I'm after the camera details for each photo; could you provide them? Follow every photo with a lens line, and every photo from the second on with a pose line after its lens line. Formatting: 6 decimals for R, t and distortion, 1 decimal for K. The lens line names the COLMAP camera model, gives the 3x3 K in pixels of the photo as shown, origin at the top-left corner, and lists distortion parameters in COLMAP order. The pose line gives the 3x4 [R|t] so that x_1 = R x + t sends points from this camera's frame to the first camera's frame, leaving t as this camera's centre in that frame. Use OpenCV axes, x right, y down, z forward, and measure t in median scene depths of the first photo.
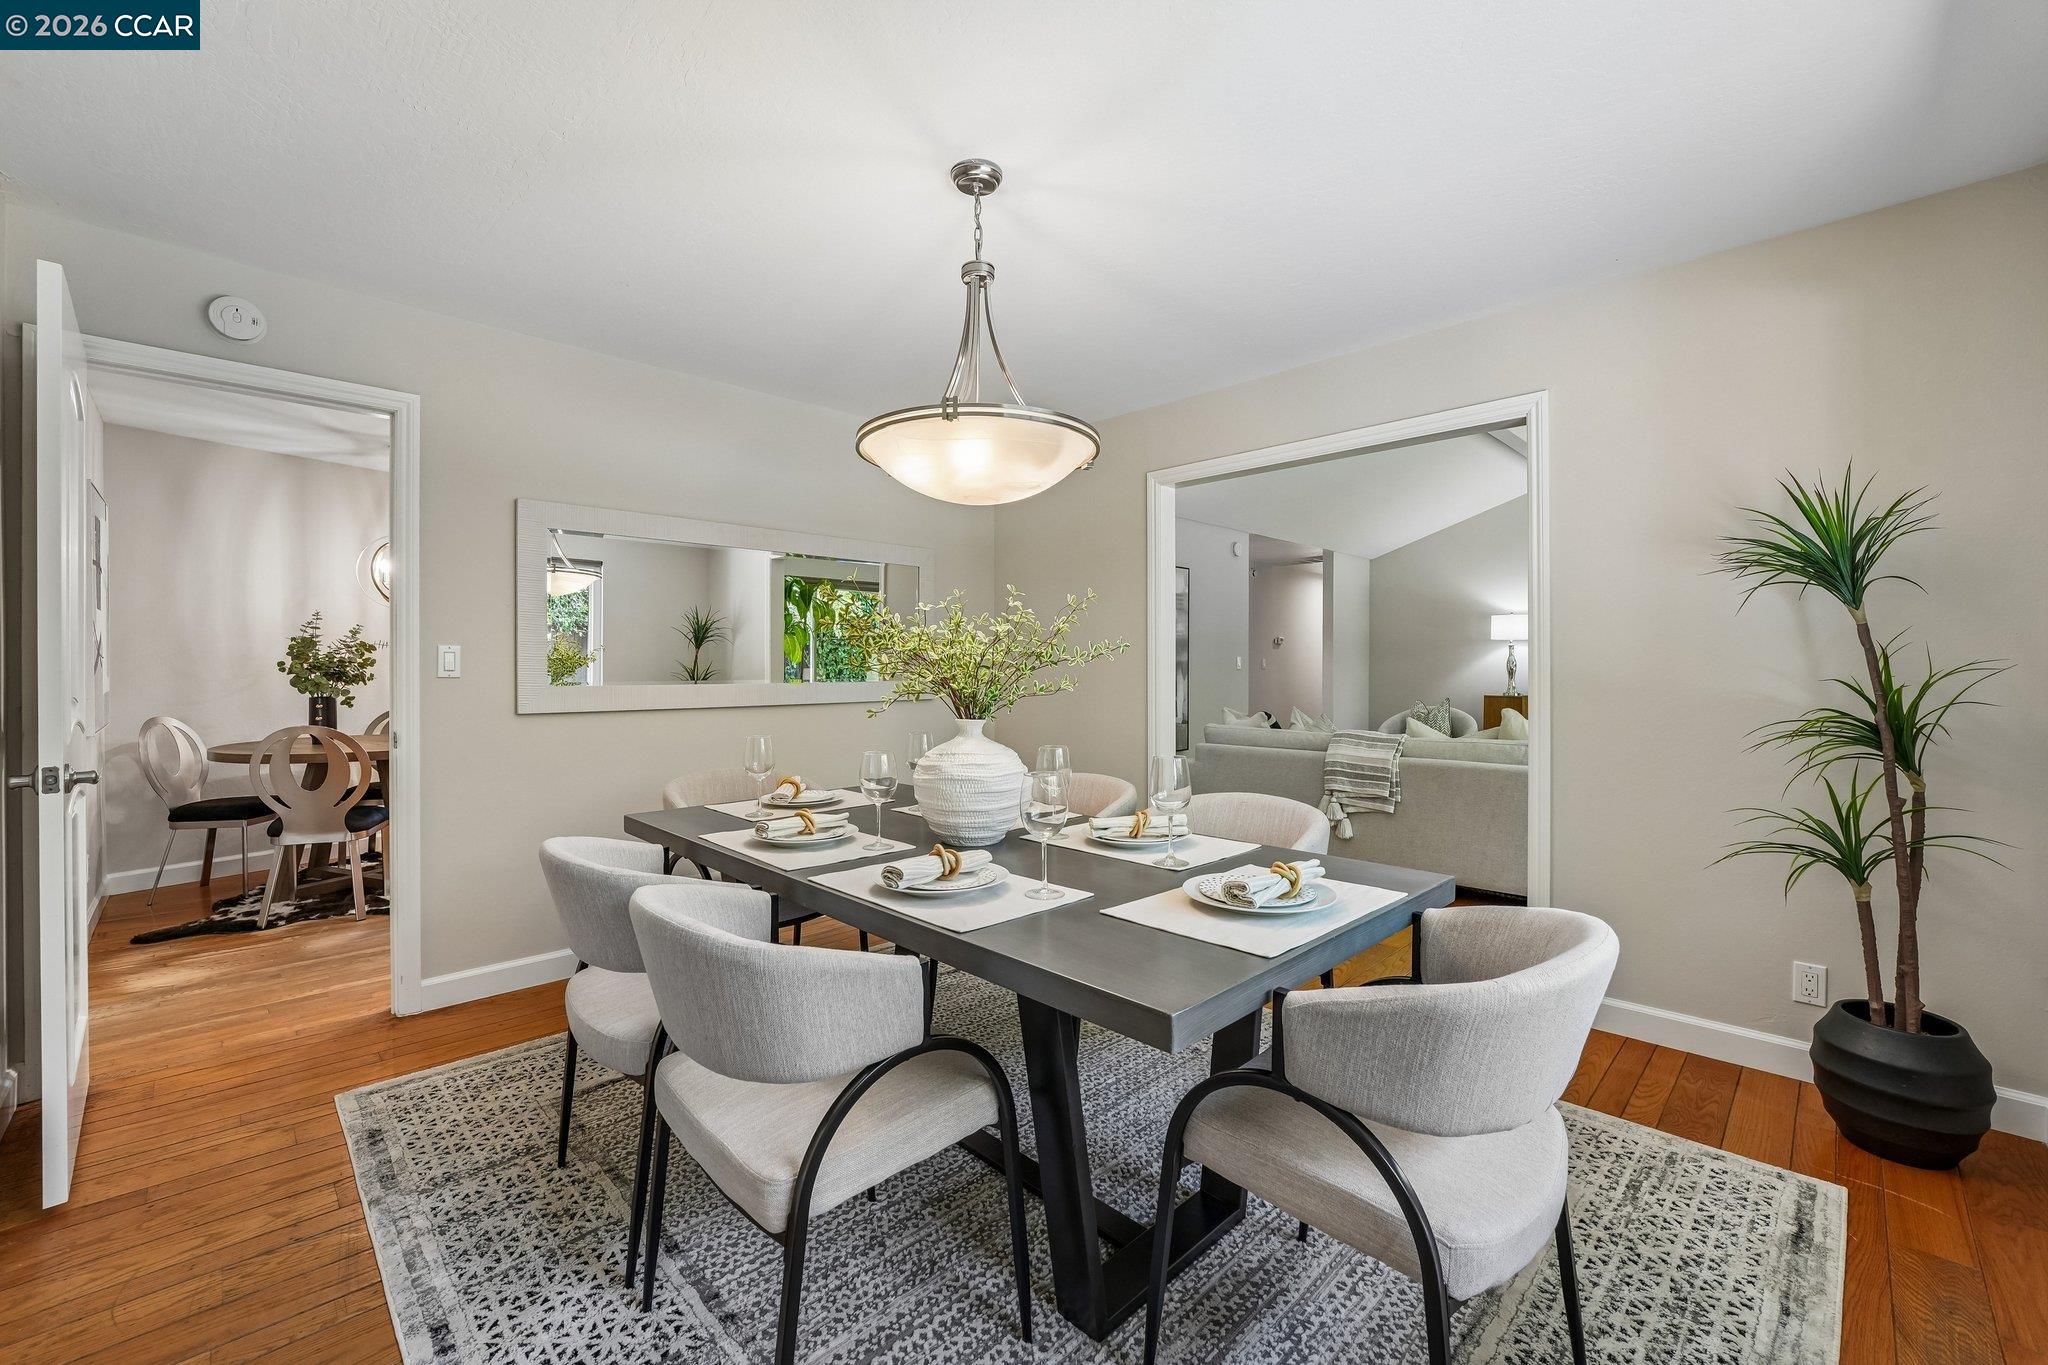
lens RADIAL K [[830.1, 0, 1011.2], [0, 830.1, 664.4], [0, 0, 1]] dist [-0.017603, 0.001732]
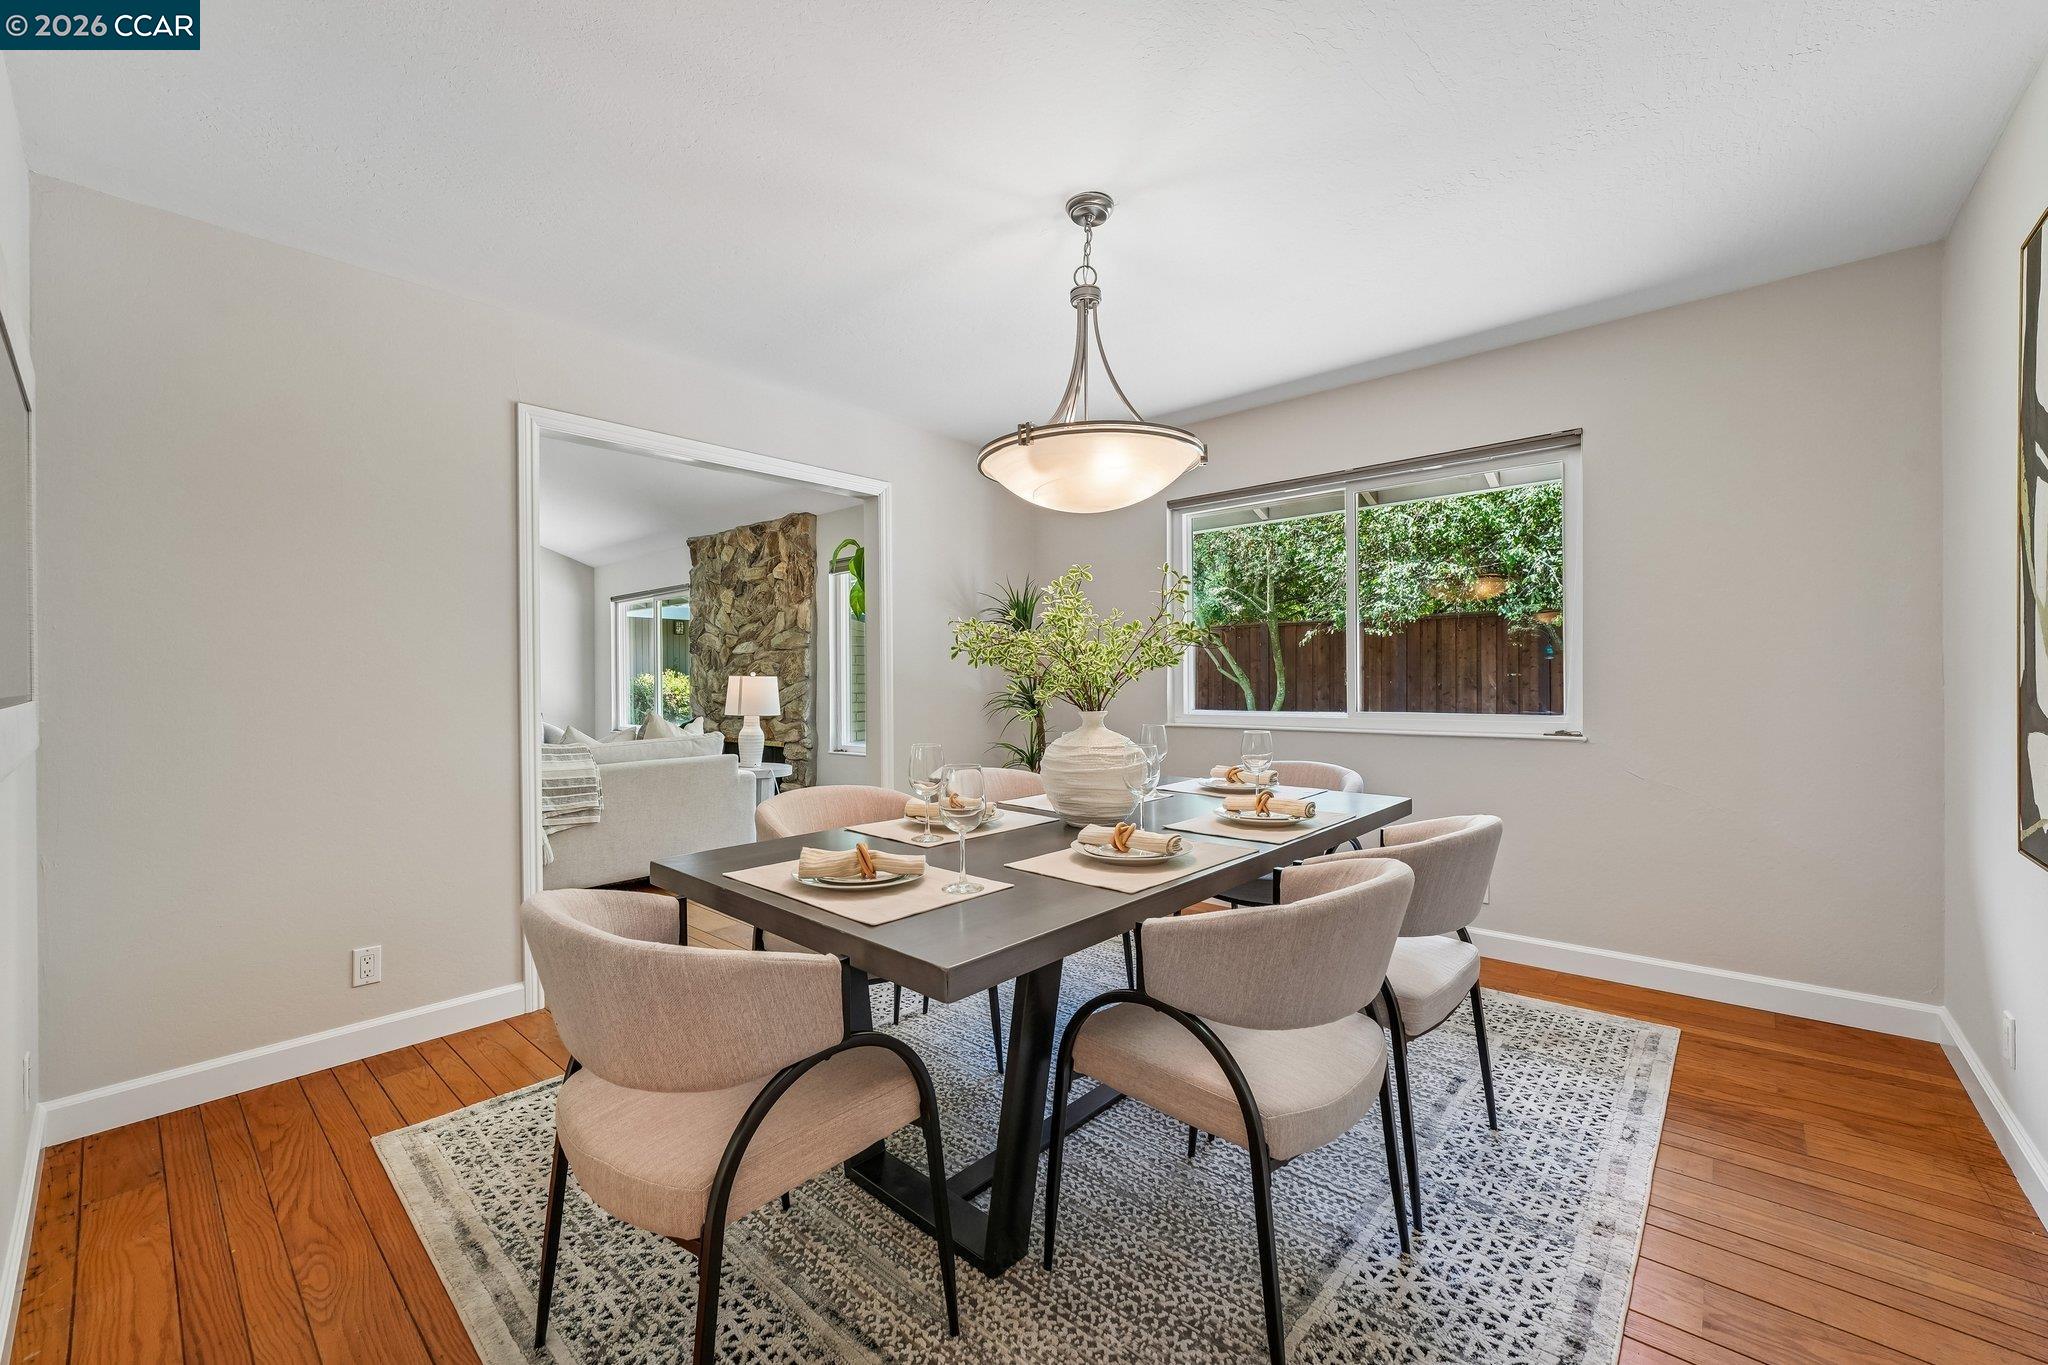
lens RADIAL K [[830.1, 0, 1009.5], [0, 830.1, 692.4], [0, 0, 1]] dist [-0.017603, 0.001732]
pose [[-0.077674, -0.005998, 0.996961, -1.412028], [-0.000510, 0.999982, 0.005977, 0.052111], [-0.996979, -0.000044, -0.077676, 1.536759]]
